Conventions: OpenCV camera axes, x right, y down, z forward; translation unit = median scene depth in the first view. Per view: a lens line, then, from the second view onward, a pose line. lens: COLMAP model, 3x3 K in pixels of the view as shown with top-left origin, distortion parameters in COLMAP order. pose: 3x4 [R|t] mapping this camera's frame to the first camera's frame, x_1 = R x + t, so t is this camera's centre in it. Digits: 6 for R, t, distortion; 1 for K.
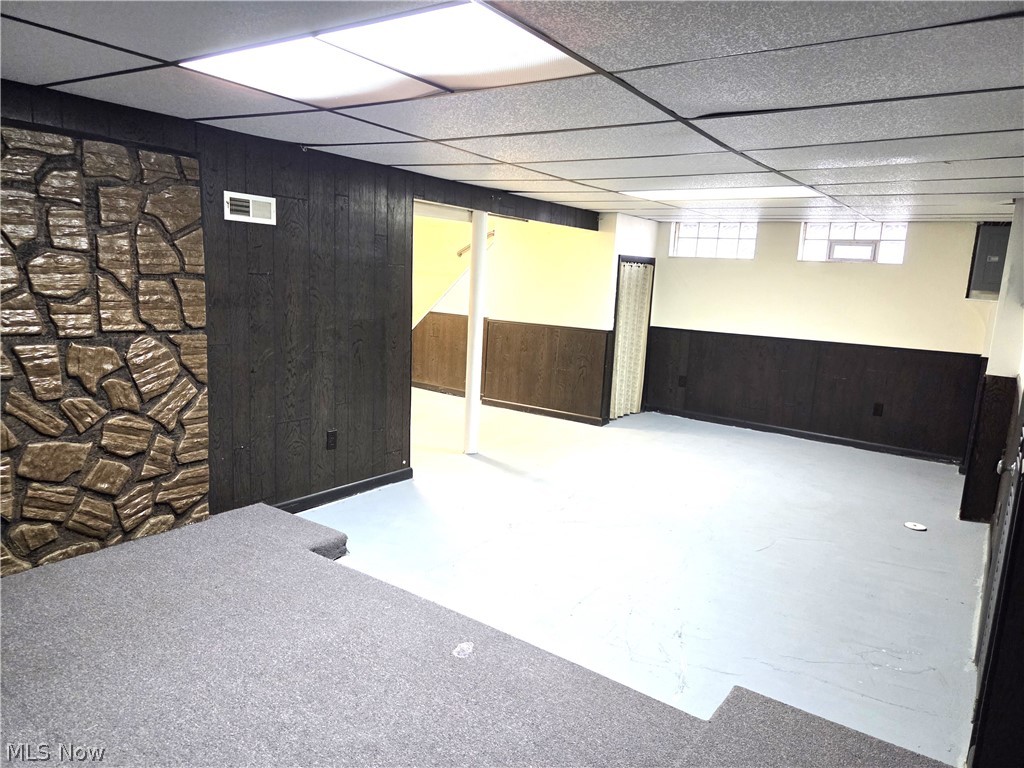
lens RADIAL K [[691.0, 0, 514.7], [0, 691.0, 385.5], [0, 0, 1]] dist [0.063174, -0.045708]
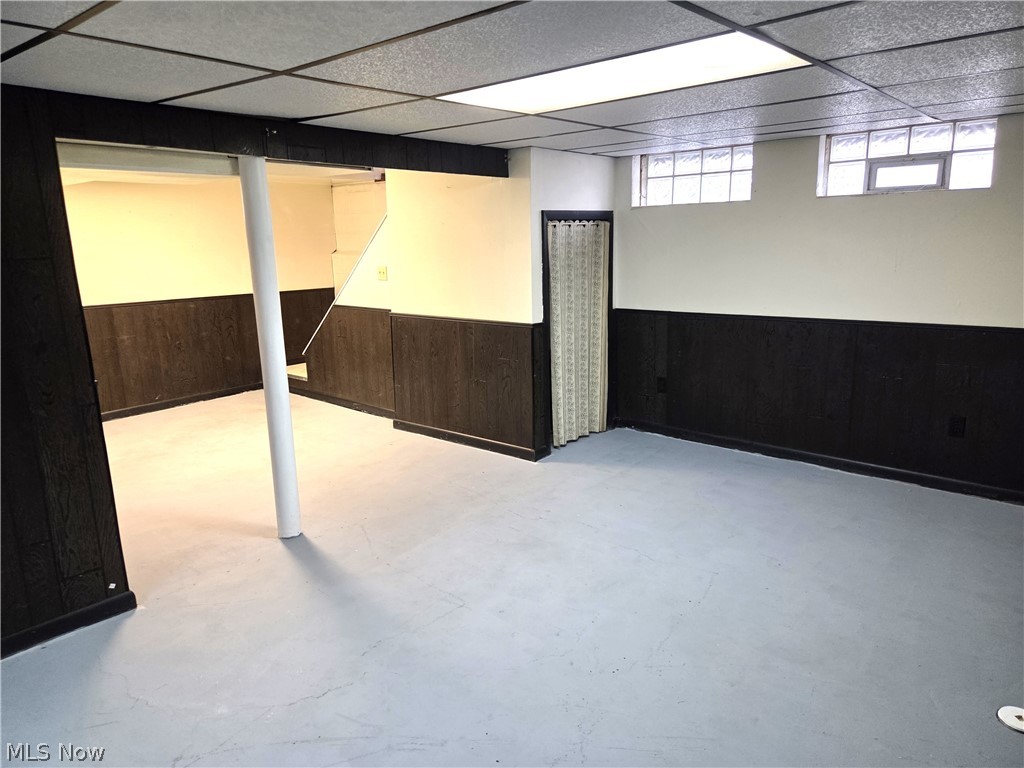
lens RADIAL K [[691.0, 0, 507.6], [0, 691.0, 384.9], [0, 0, 1]] dist [0.063174, -0.045708]
pose [[0.991787, -0.051789, -0.116946, 0.179544], [0.057120, 0.997454, 0.042705, -0.047927], [0.114436, -0.049034, 0.992220, 0.304121]]
